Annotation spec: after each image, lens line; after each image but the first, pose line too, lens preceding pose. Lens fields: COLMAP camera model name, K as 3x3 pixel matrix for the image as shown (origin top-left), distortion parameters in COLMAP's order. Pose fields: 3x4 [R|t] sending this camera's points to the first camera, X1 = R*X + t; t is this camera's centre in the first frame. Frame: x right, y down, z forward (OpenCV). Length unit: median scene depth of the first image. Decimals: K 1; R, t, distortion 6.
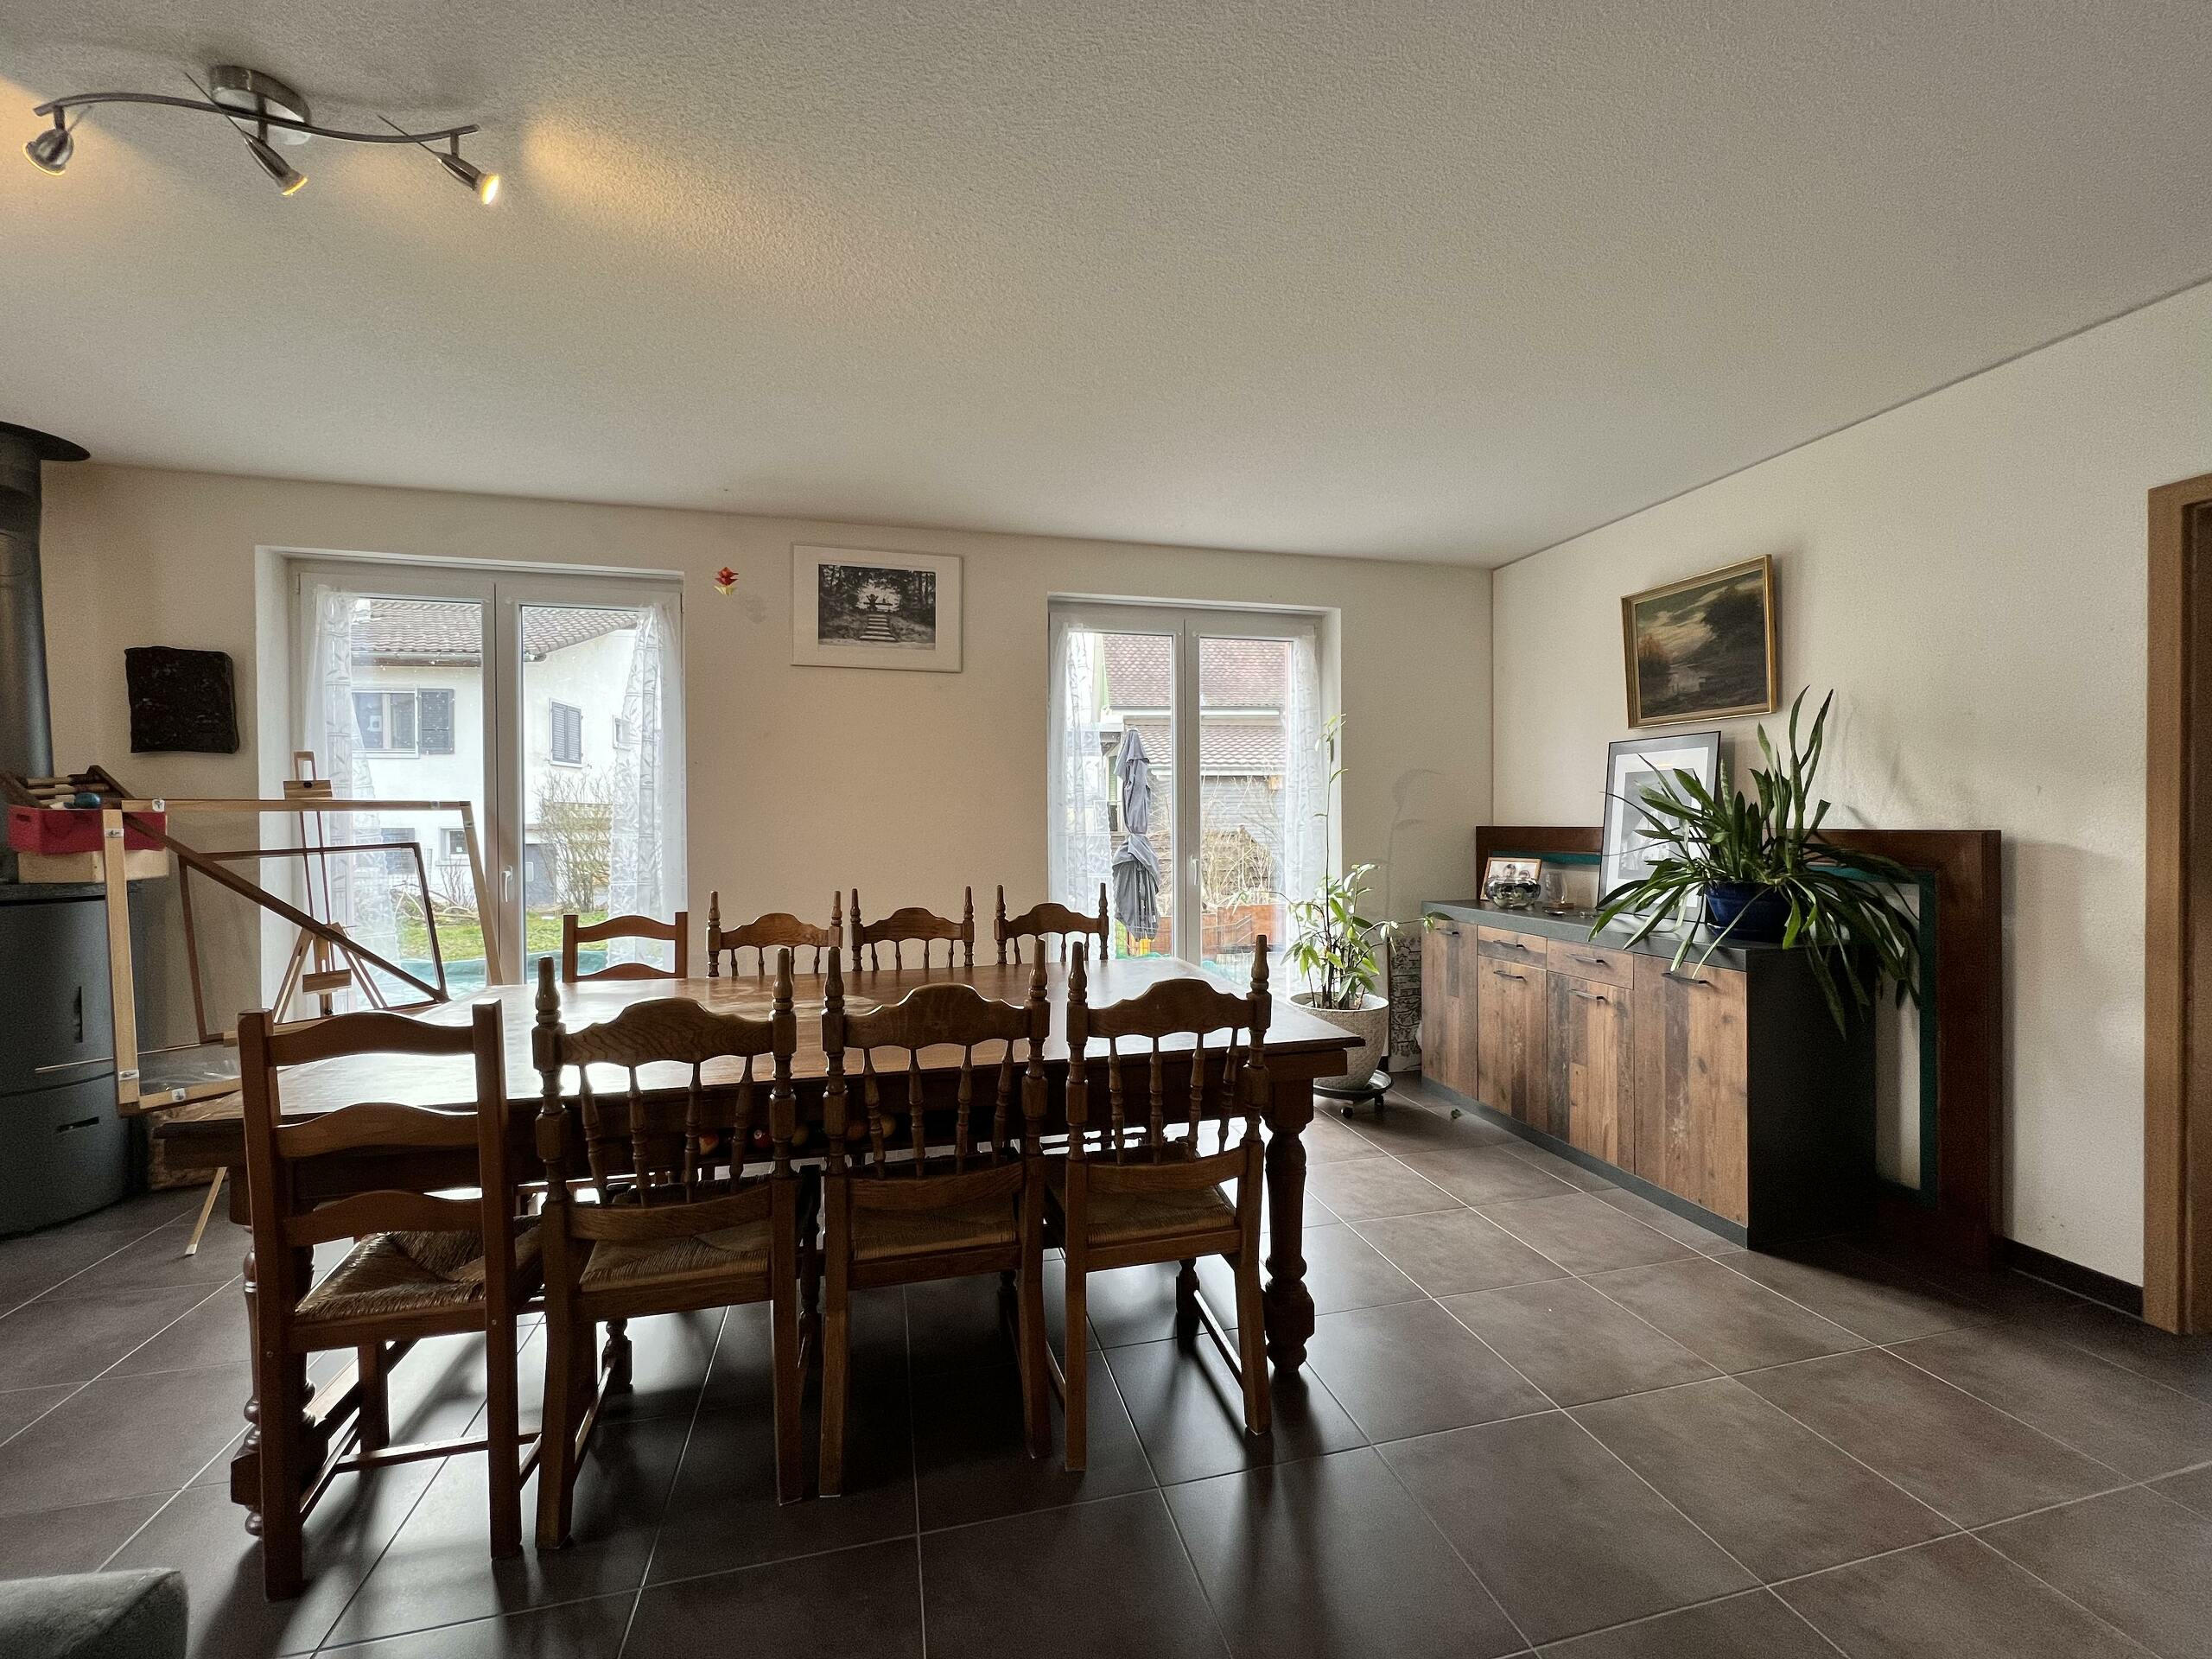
lens RADIAL K [[881.1, 0, 1094.6], [0, 881.1, 827.8], [0, 0, 1]] dist [0.000175, 0.000215]
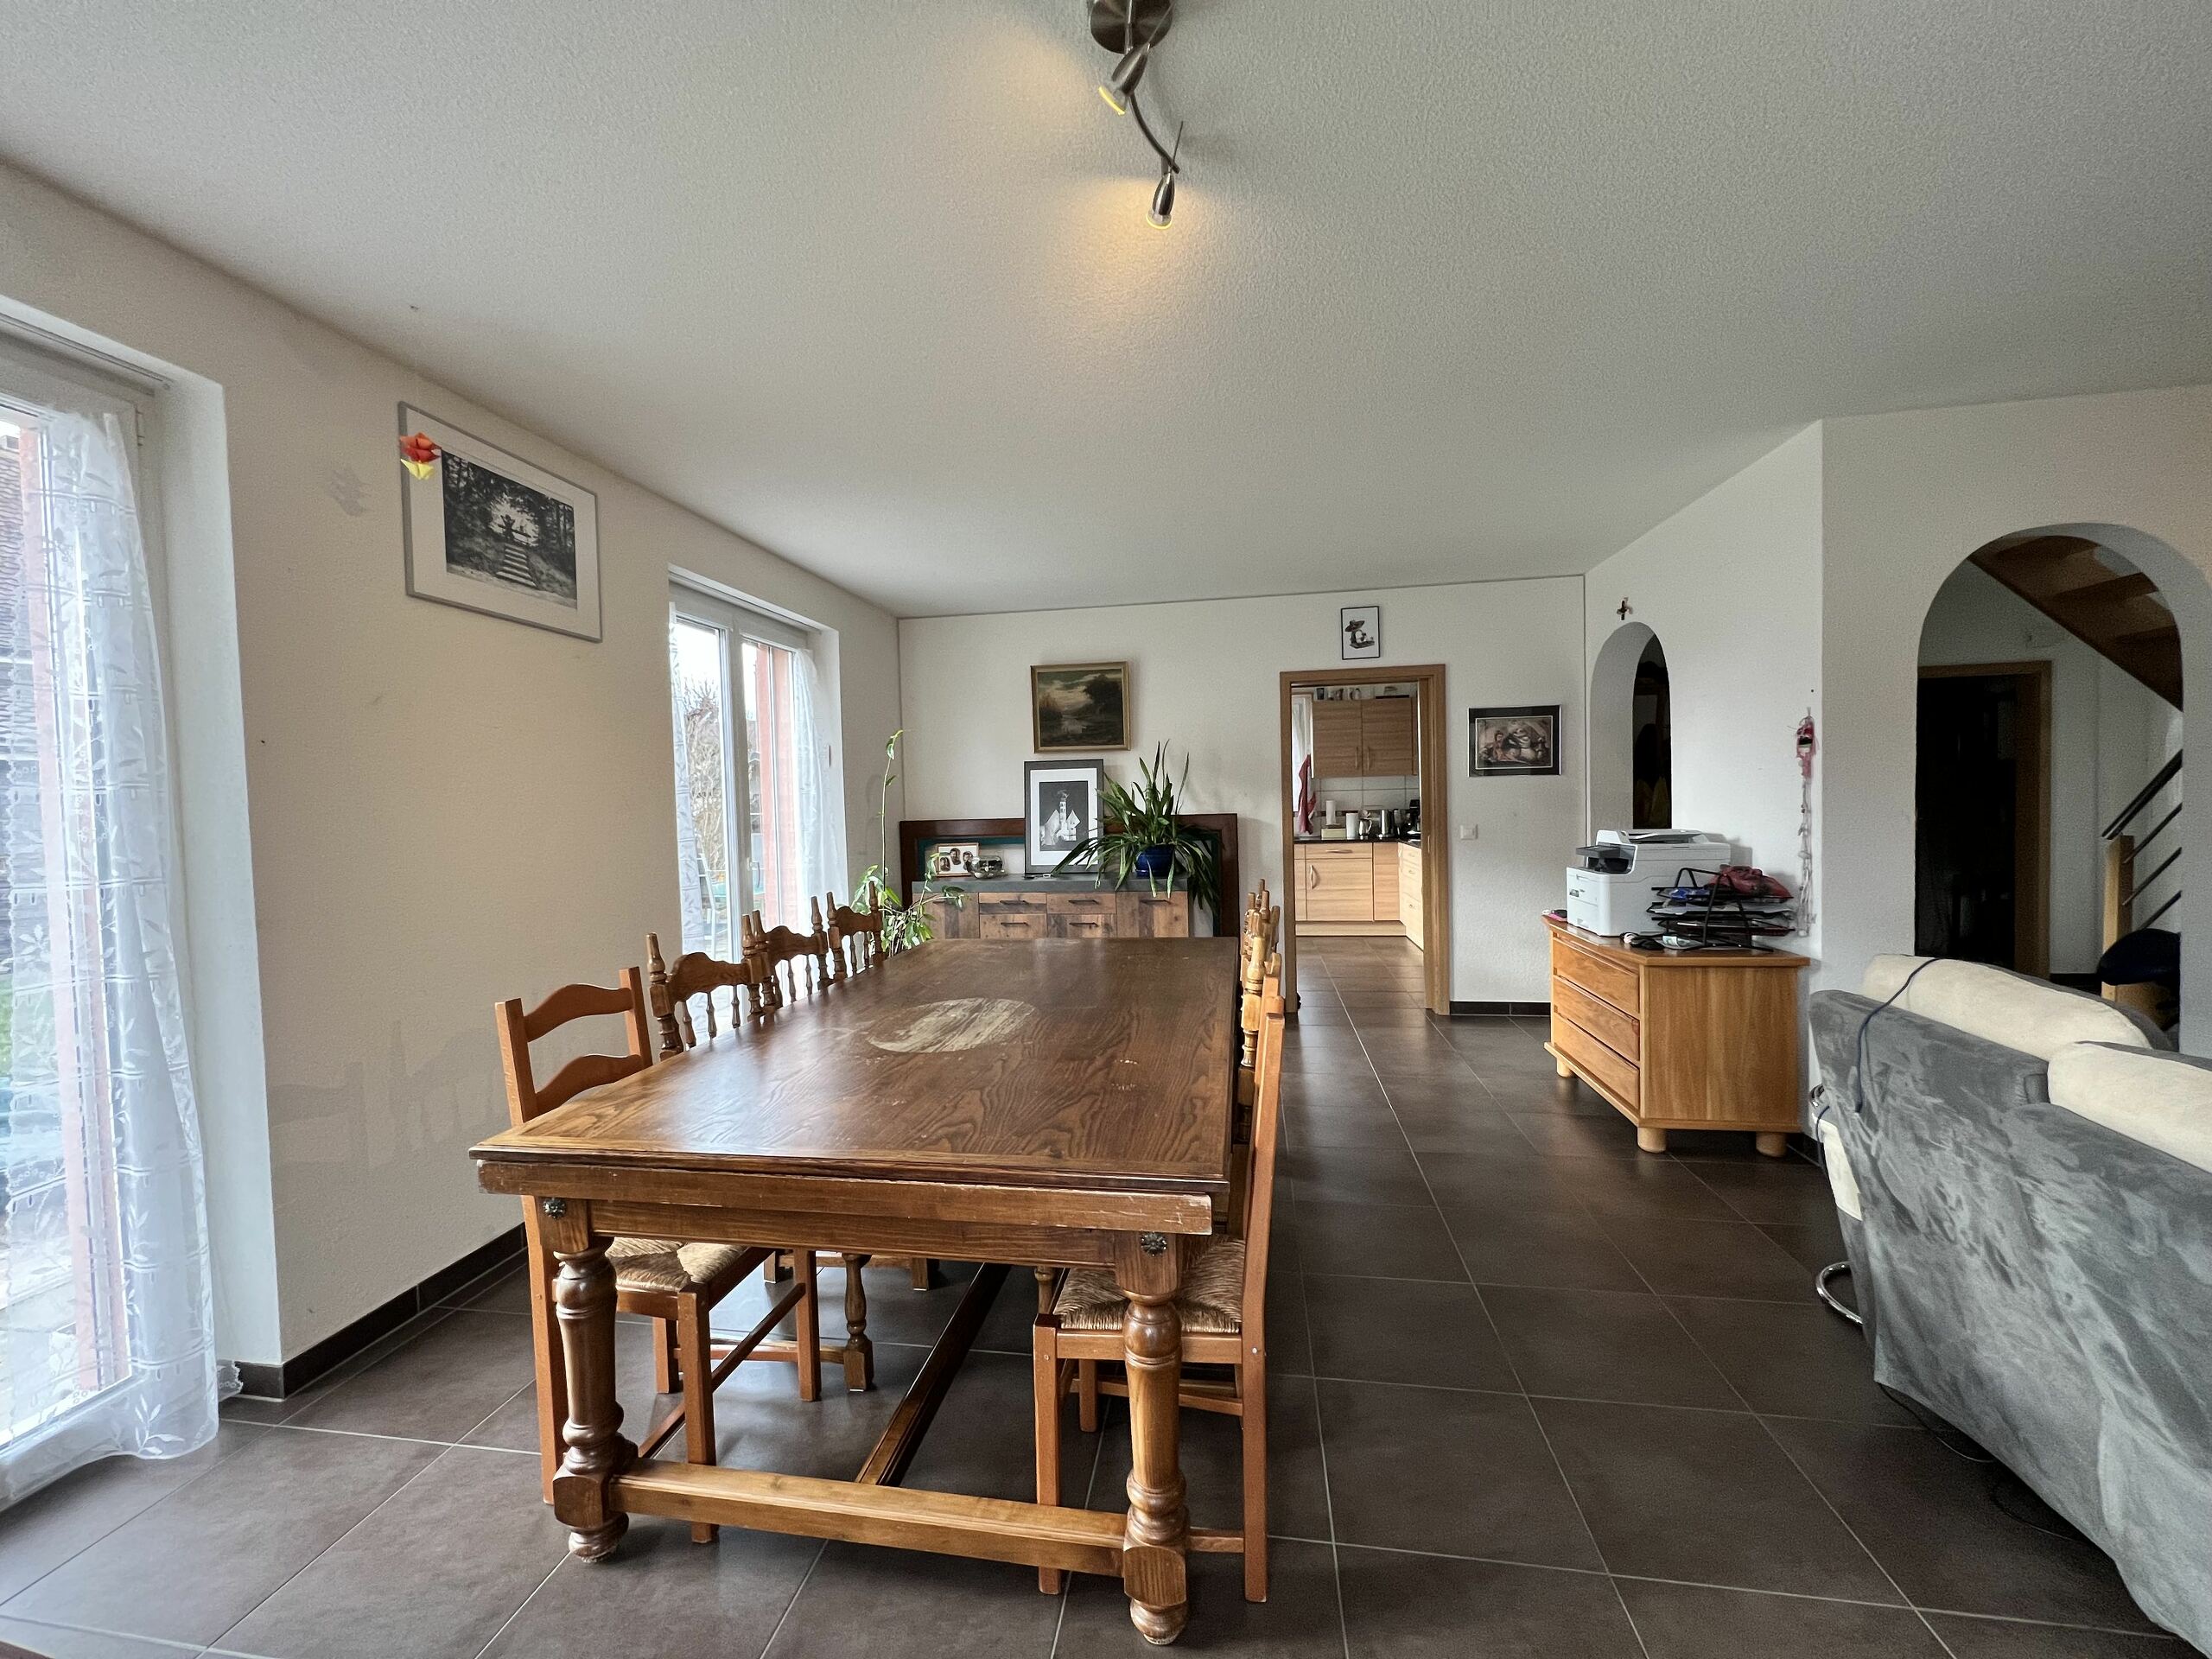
lens RADIAL K [[881.1, 0, 1094.6], [0, 881.1, 827.8], [0, 0, 1]] dist [0.000175, 0.000215]
pose [[0.399091, -0.034131, 0.916276, -0.749823], [0.032870, 0.999197, 0.022903, -0.015079], [-0.916322, 0.020977, 0.399893, 0.299512]]
